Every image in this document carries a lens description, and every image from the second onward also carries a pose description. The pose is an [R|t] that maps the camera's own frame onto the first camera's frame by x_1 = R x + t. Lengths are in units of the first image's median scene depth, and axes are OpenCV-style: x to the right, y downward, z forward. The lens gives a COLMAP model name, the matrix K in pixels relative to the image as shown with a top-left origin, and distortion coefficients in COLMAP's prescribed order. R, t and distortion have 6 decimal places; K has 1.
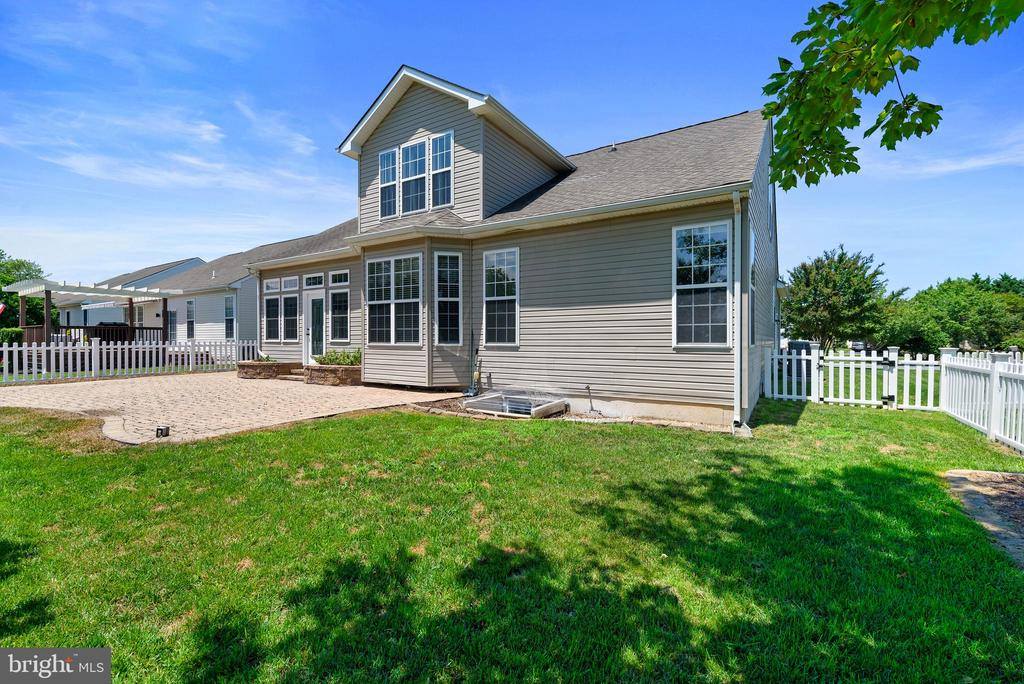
lens RADIAL K [[444.0, 0, 513.1], [0, 444.0, 342.1], [0, 0, 1]] dist [0.002166, -0.000062]
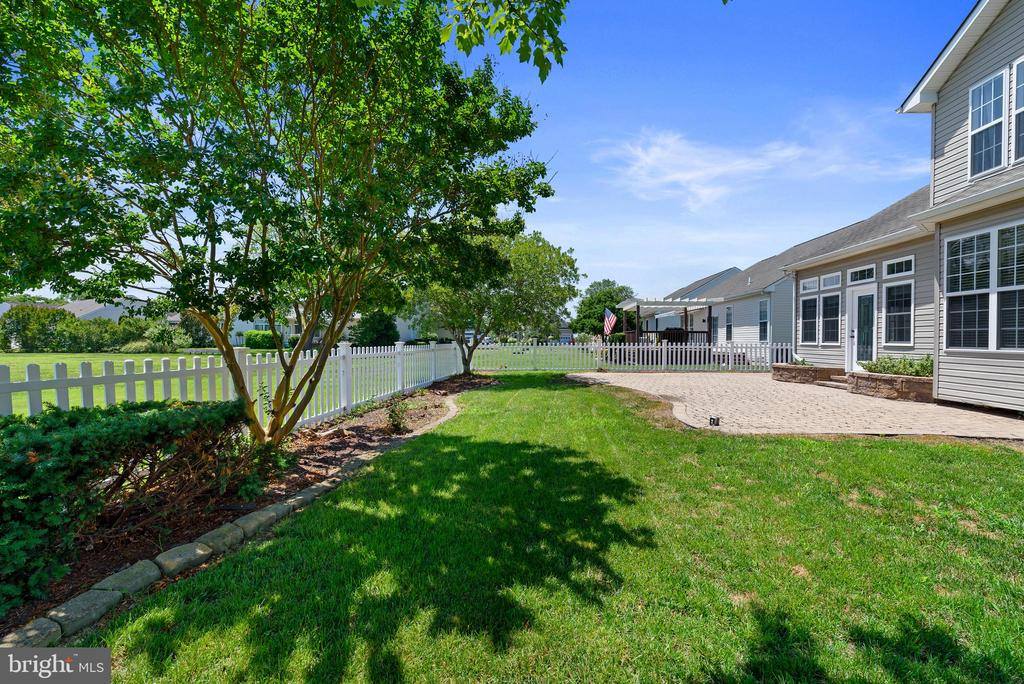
lens RADIAL K [[444.0, 0, 513.1], [0, 444.0, 342.1], [0, 0, 1]] dist [0.002166, -0.000062]
pose [[0.475549, 0.008746, -0.879646, -0.011229], [-0.013760, 0.999902, 0.002503, 0.000091], [0.879582, 0.010914, 0.475623, -0.006841]]
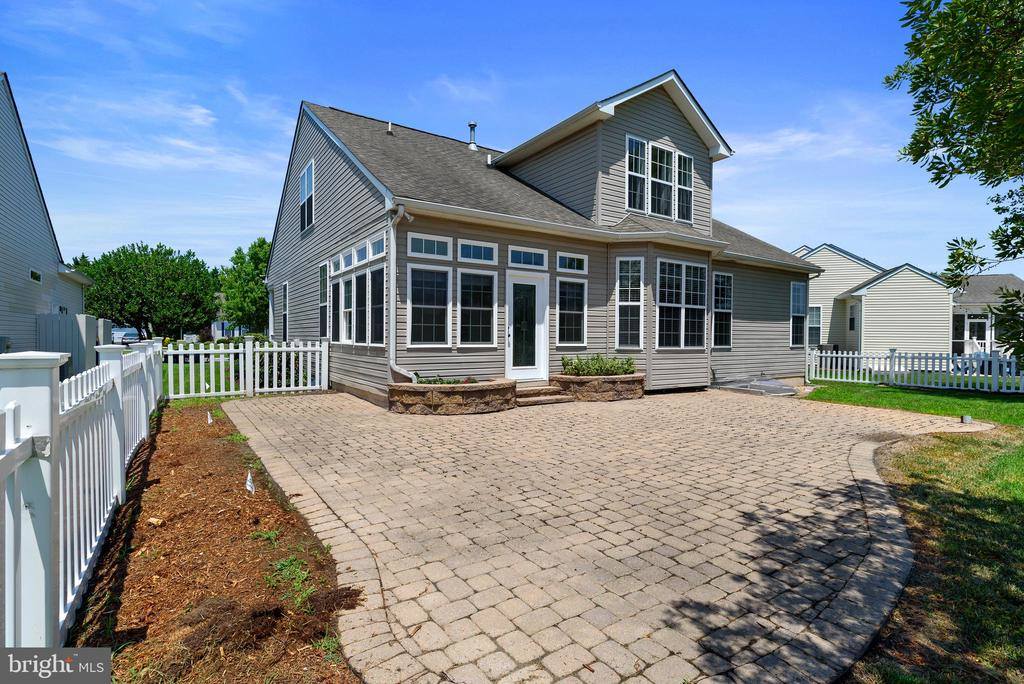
lens RADIAL K [[496.9, 0, 512.0], [0, 496.9, 342.0], [0, 0, 1]] dist [-0.000355, -0.000319]
pose [[0.413807, -0.006485, 0.910341, -1.423383], [-0.001422, 0.999969, 0.007769, -0.017131], [-0.910363, -0.004510, 0.413785, 0.865214]]
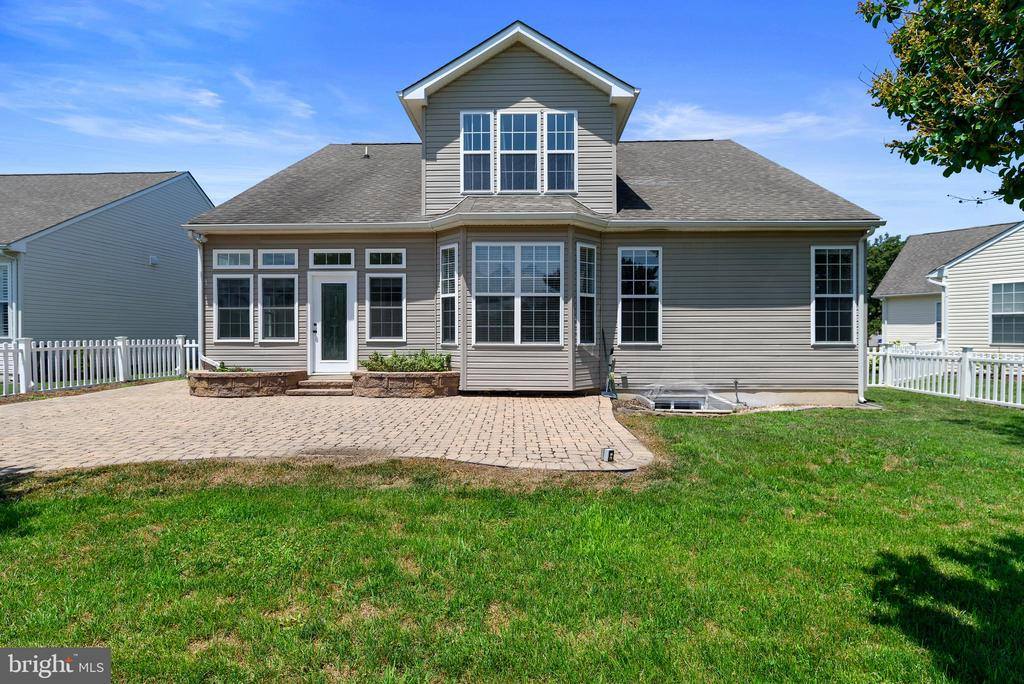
lens RADIAL K [[511.9, 0, 511.4], [0, 511.9, 337.0], [0, 0, 1]] dist [-0.001955, -0.000143]
pose [[0.862919, -0.001626, 0.505339, -0.761946], [0.003591, 0.999989, -0.002914, -0.006235], [-0.505329, 0.004329, 0.862916, 0.150982]]
